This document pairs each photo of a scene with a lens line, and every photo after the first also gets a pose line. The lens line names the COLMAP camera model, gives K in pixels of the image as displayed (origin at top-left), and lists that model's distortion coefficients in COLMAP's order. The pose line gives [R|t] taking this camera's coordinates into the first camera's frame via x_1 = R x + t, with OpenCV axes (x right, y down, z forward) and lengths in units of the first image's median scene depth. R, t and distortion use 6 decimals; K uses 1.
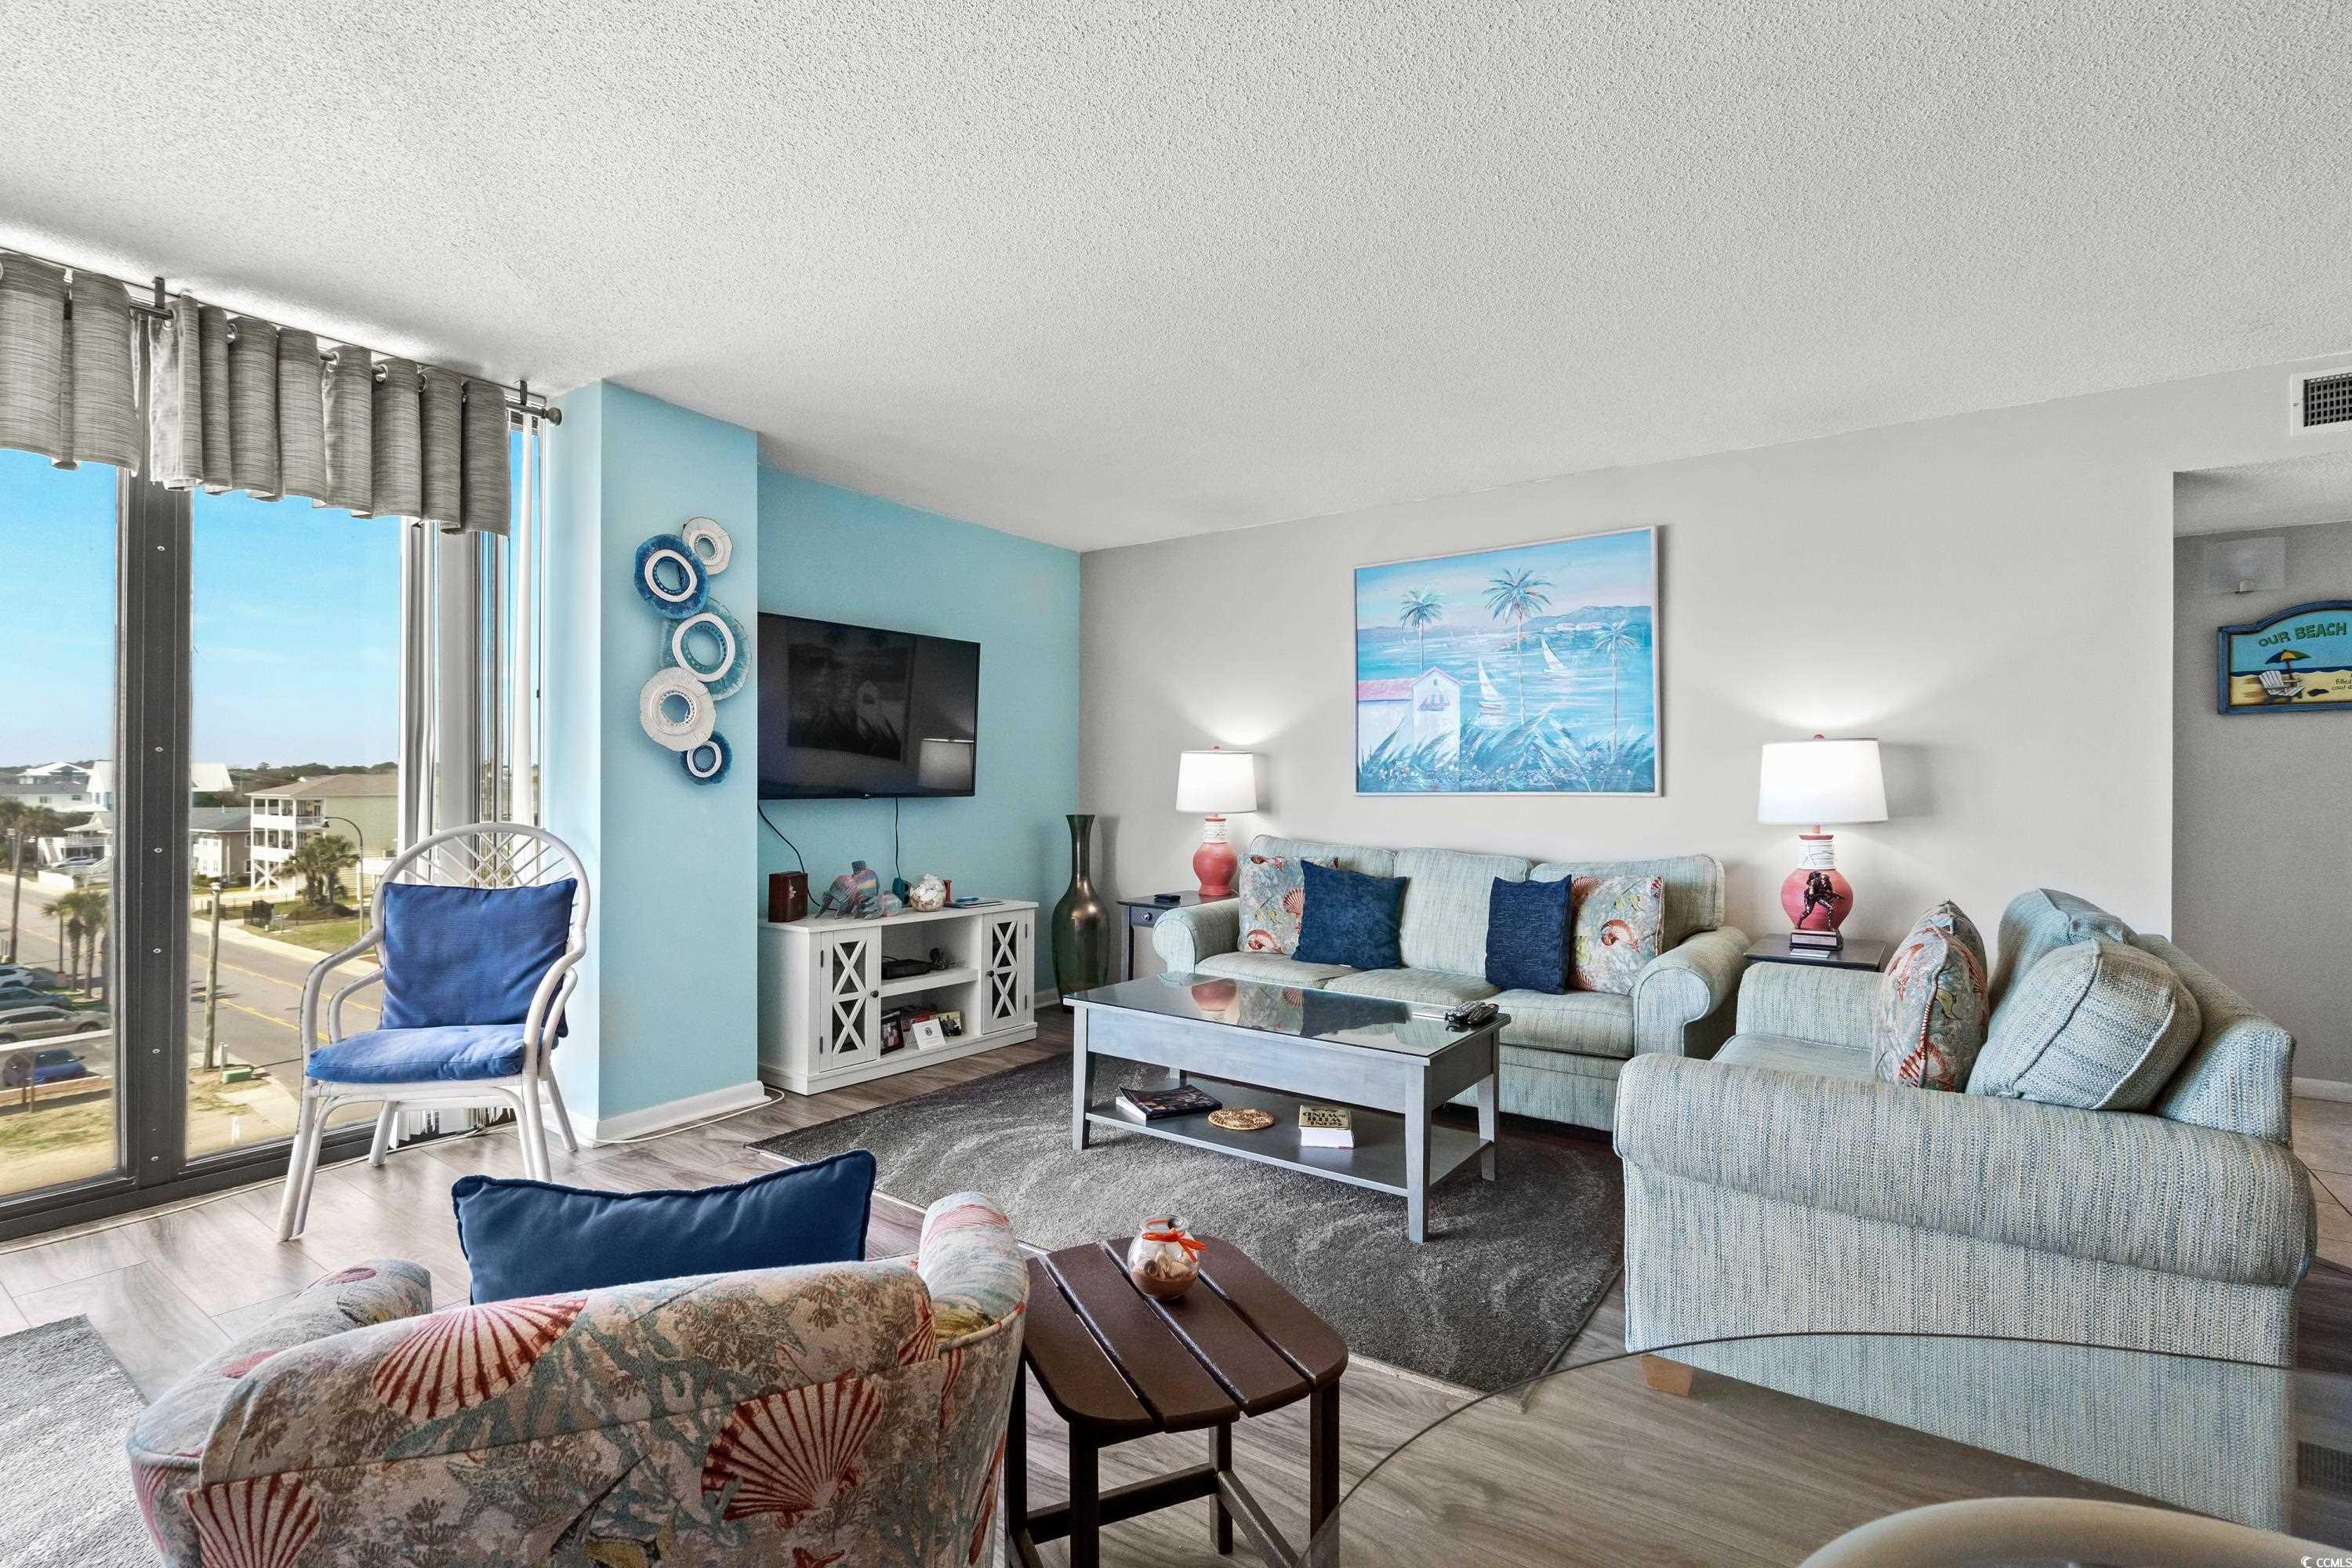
lens RADIAL K [[1084.1, 0, 1174.6], [0, 1084.1, 777.2], [0, 0, 1]] dist [-0.000707, 0.000550]
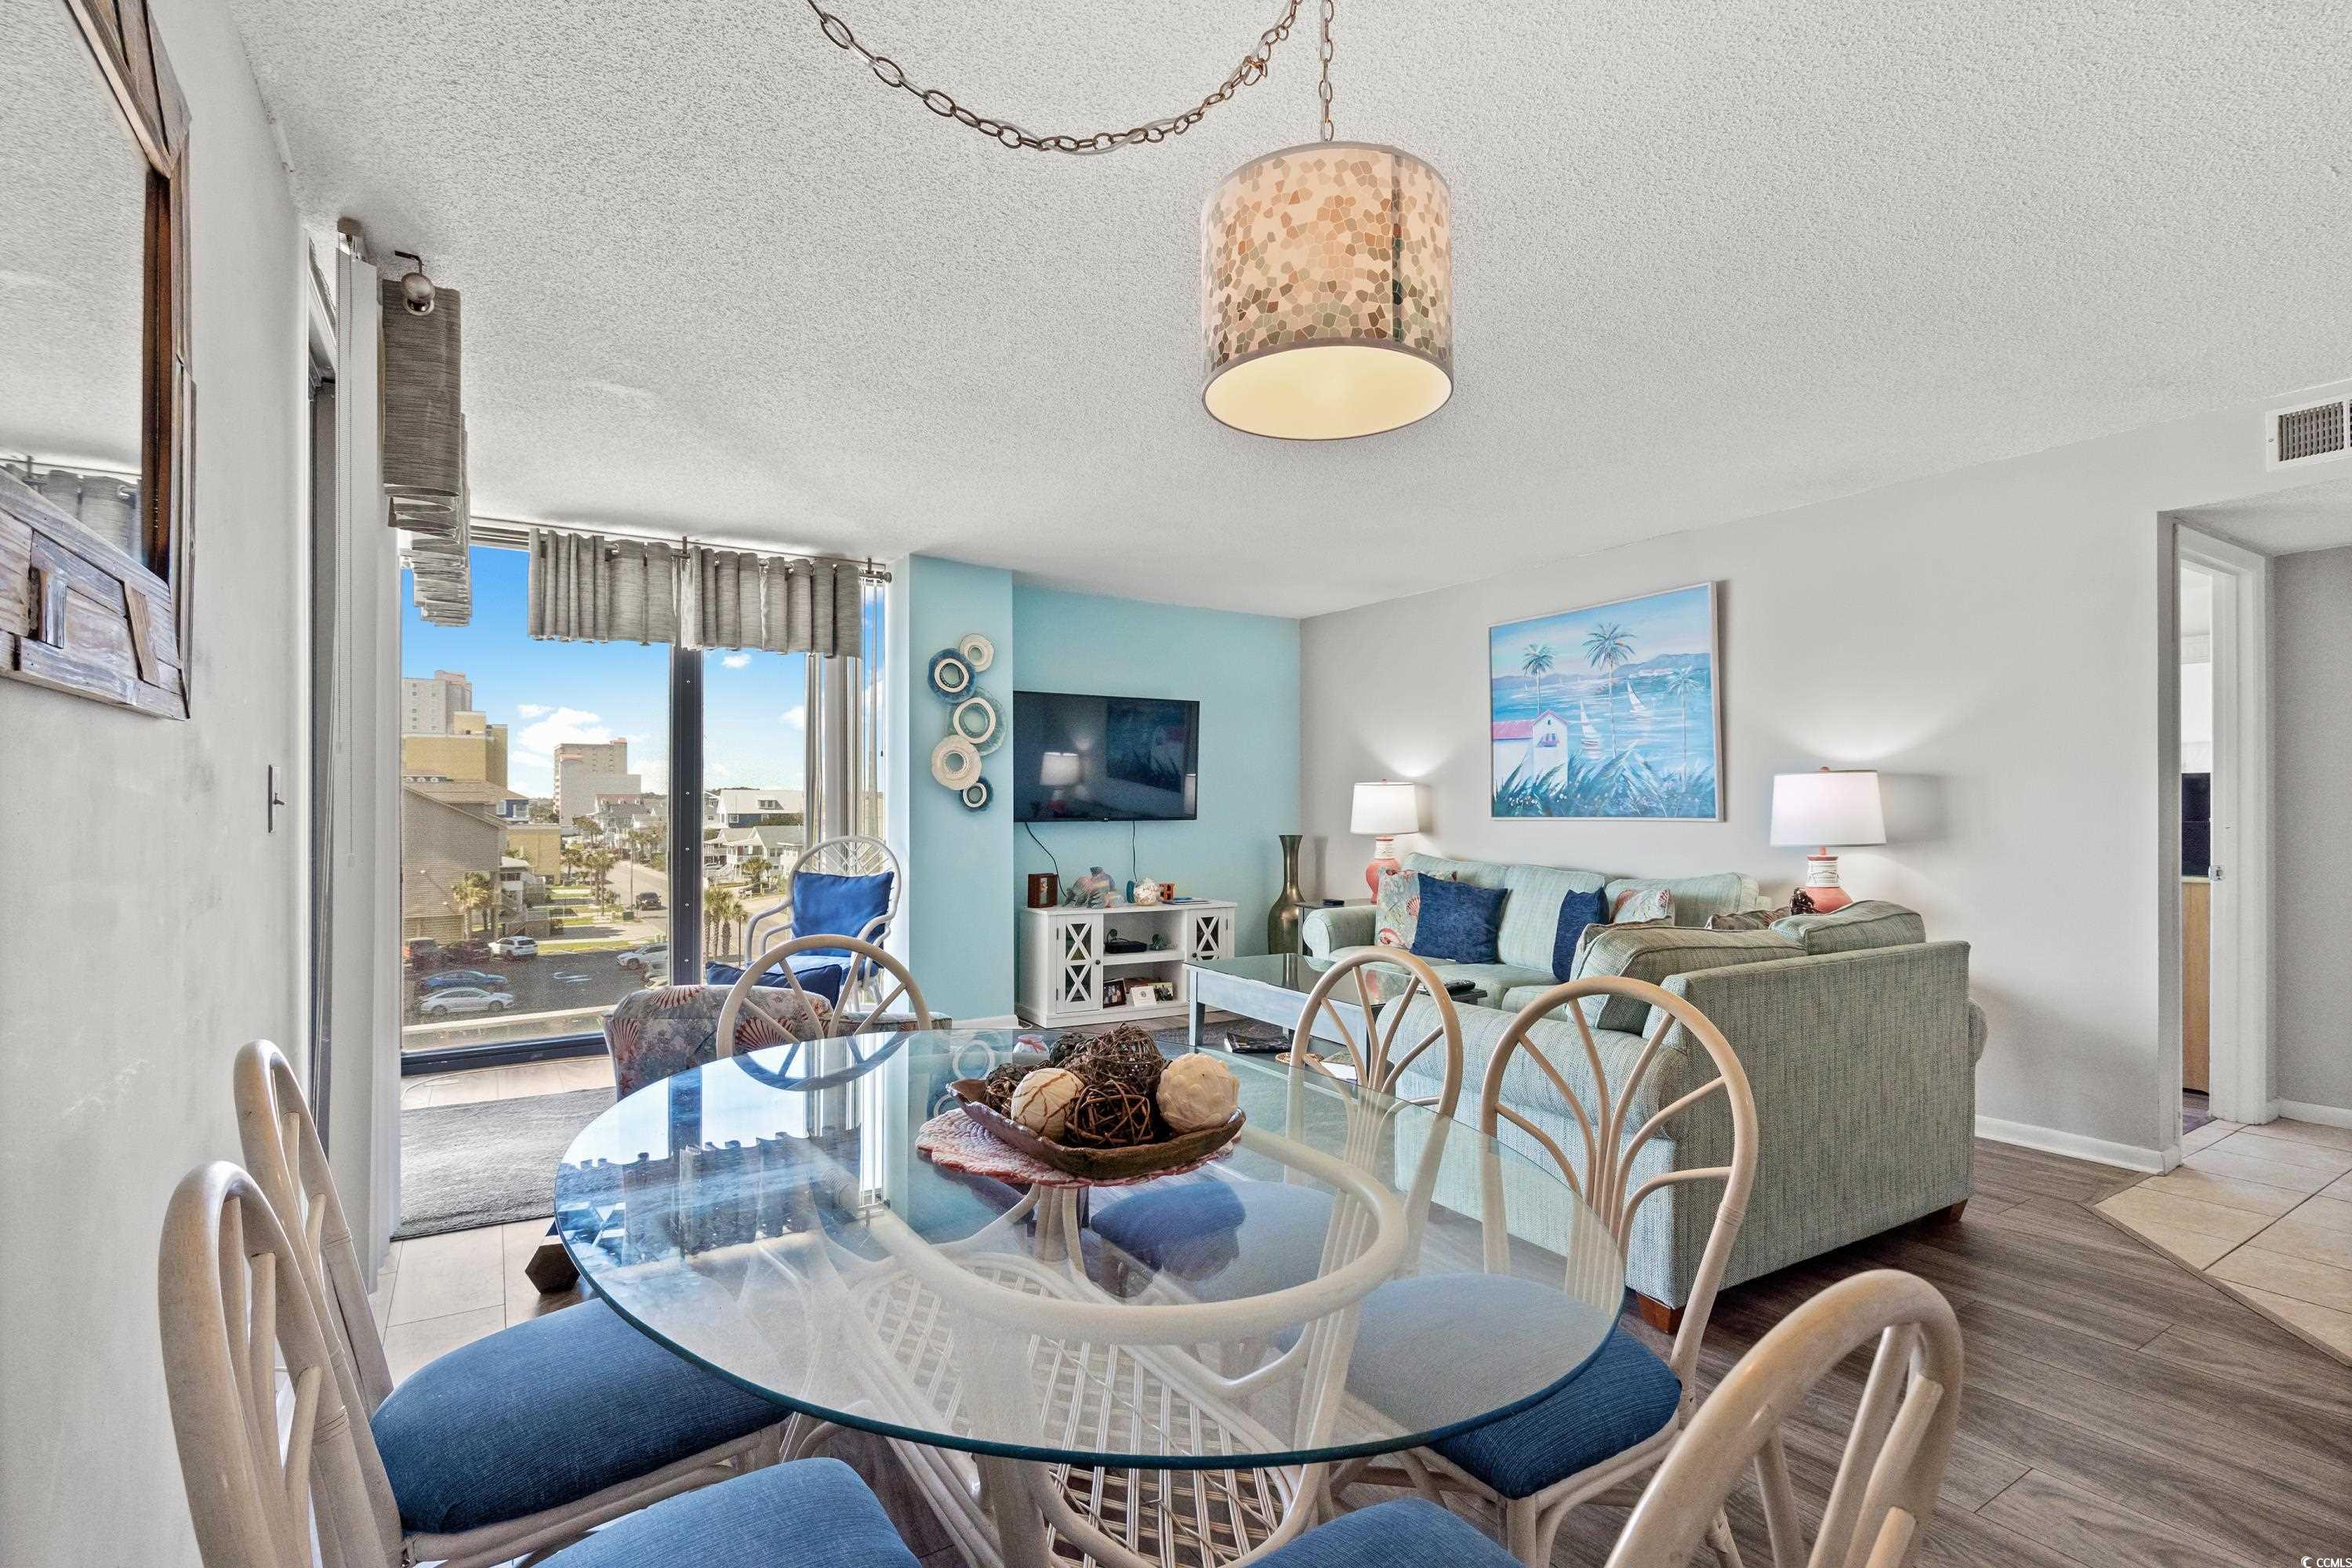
lens RADIAL K [[1101.5, 0, 1180.4], [0, 1101.5, 798.8], [0, 0, 1]] dist [0.000764, 0.000586]
pose [[0.924906, -0.004778, -0.380167, 0.357514], [0.004916, 0.999988, -0.000609, -0.007976], [0.380165, -0.001305, 0.924918, -0.264857]]
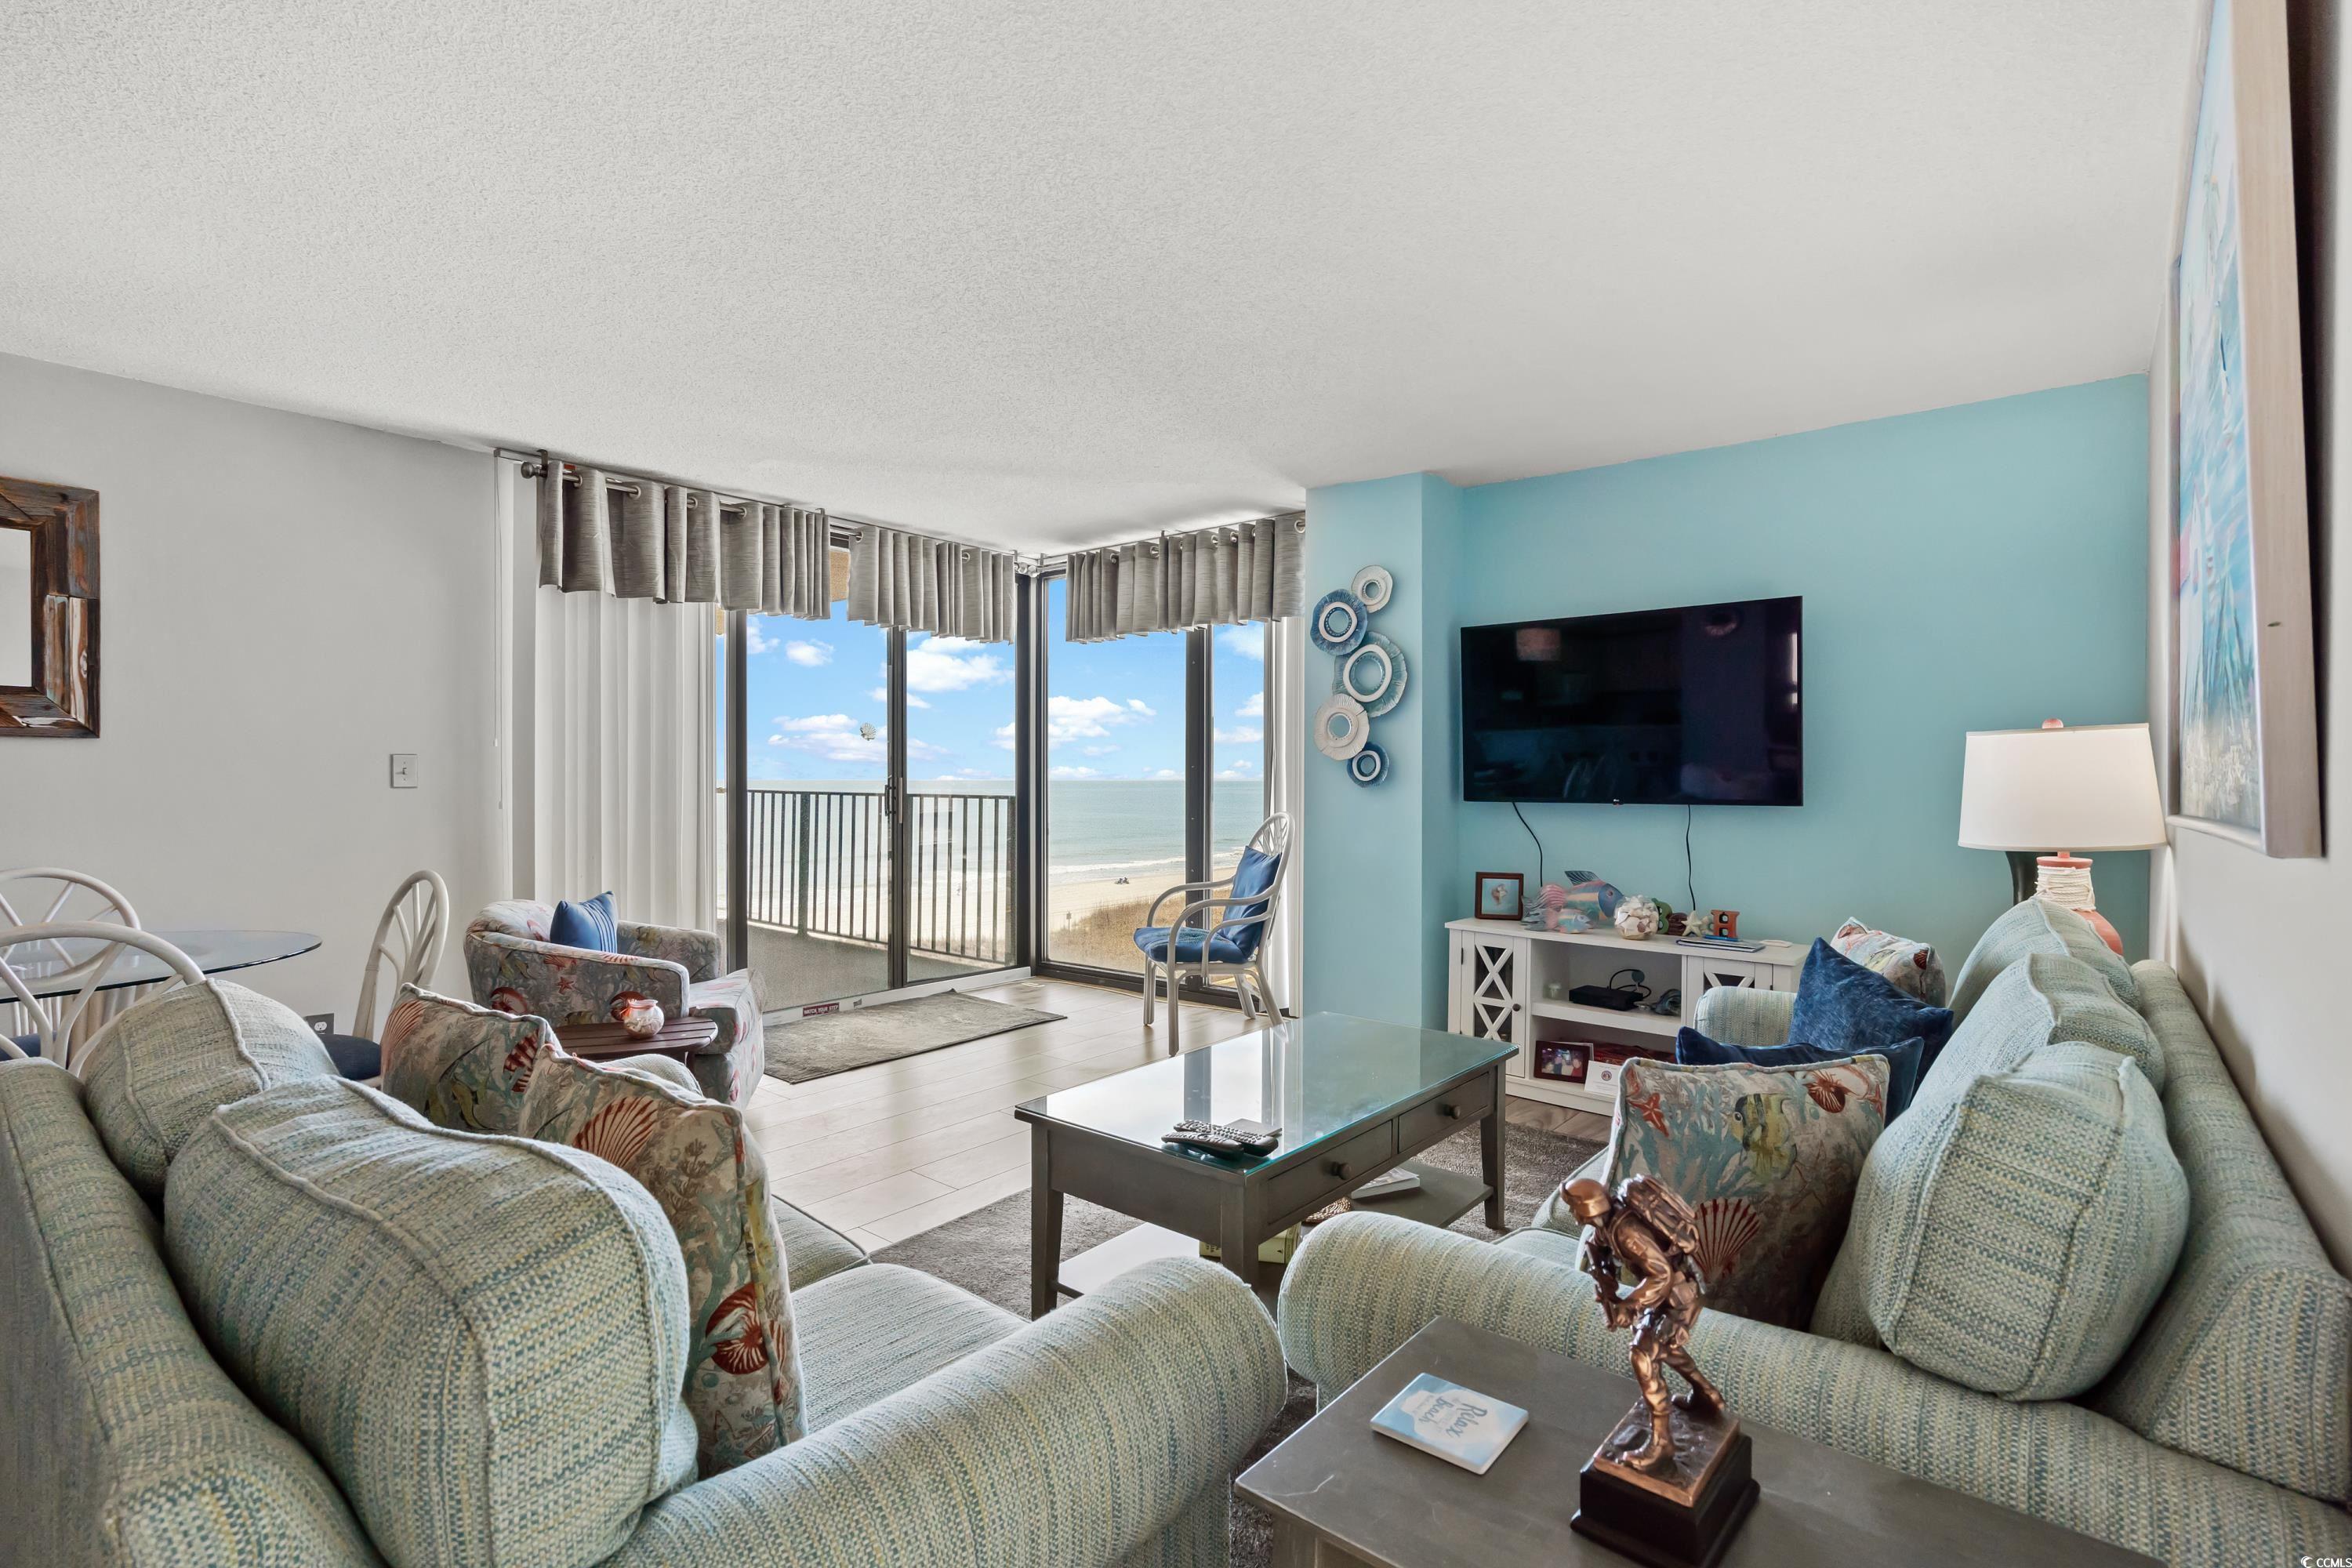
lens RADIAL K [[1084.1, 0, 1174.6], [0, 1084.1, 777.2], [0, 0, 1]] dist [-0.000707, 0.000550]
pose [[-0.077249, -0.000833, -0.997011, 0.693301], [0.000065, 1.000000, -0.000840, -0.001754], [0.997012, -0.000129, -0.077249, 0.767481]]
